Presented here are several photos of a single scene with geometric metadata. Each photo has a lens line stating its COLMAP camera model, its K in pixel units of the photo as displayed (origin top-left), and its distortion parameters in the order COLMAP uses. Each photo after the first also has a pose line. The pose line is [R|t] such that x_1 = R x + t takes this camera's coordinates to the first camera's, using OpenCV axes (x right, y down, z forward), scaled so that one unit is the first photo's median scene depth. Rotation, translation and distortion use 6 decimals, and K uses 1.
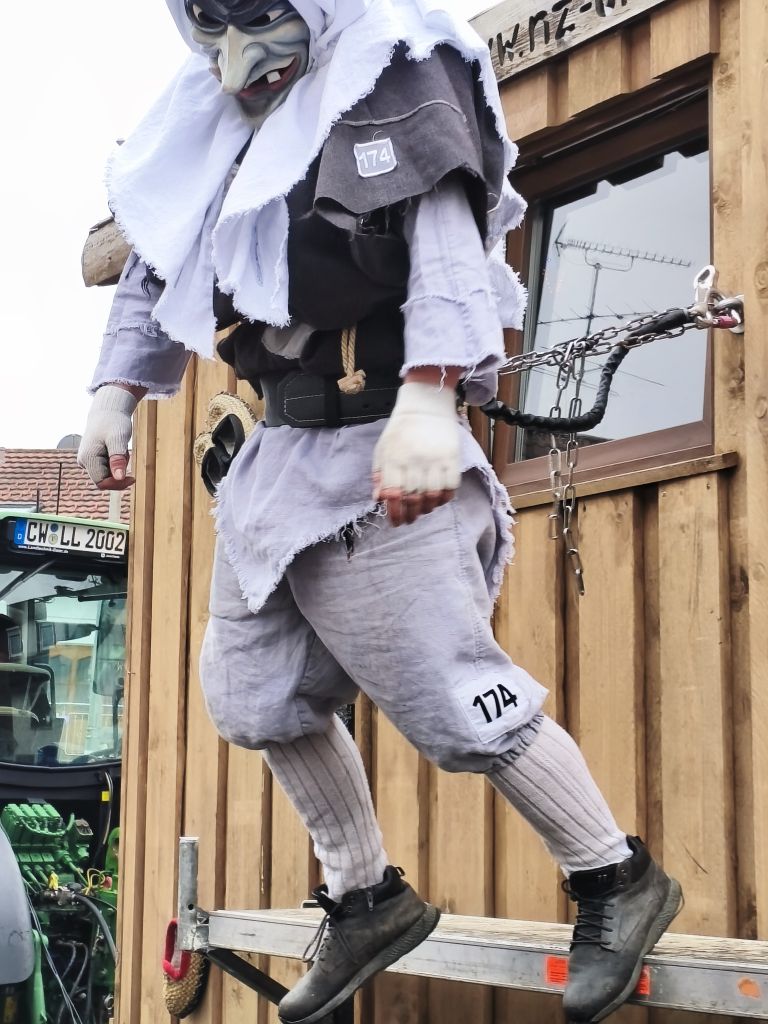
lens RADIAL K [[1909.3, 0, 384.0], [0, 1909.3, 512.0], [0, 0, 1]] dist [-0.014675, 0.287879]
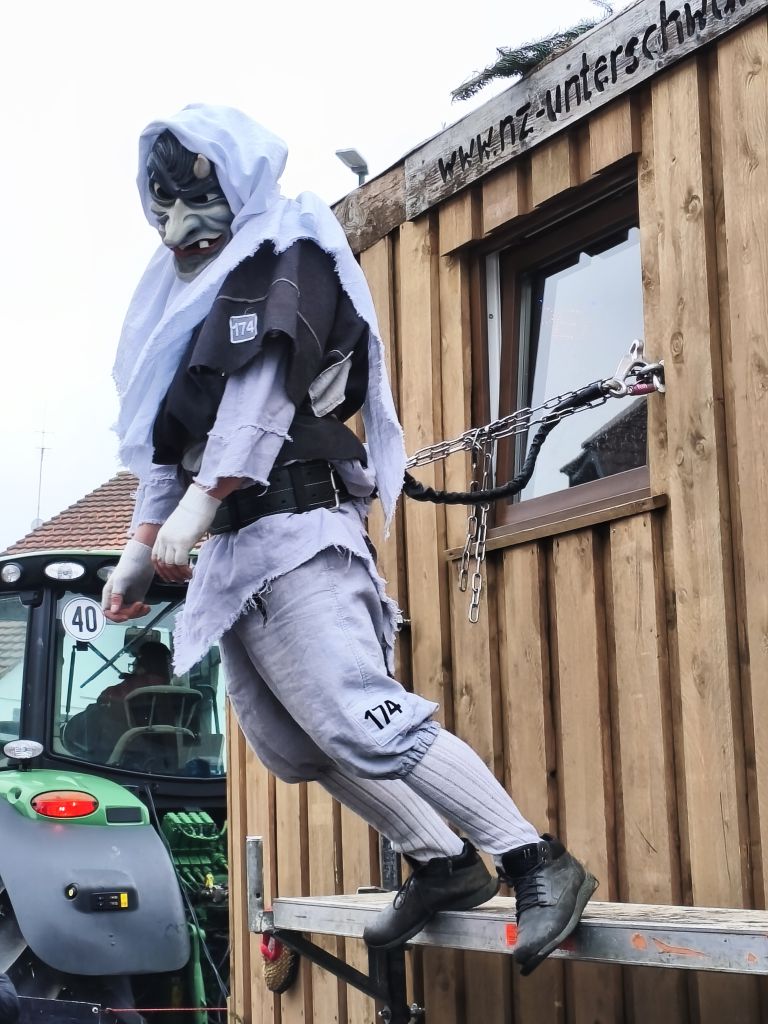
lens RADIAL K [[1982.4, 0, 384.0], [0, 1982.4, 512.0], [0, 0, 1]] dist [0.024385, -0.078610]
pose [[0.989757, -0.056629, -0.131051, 0.162219], [0.057577, 0.998335, 0.003452, -0.032524], [0.130638, -0.010963, 0.991370, -0.221864]]
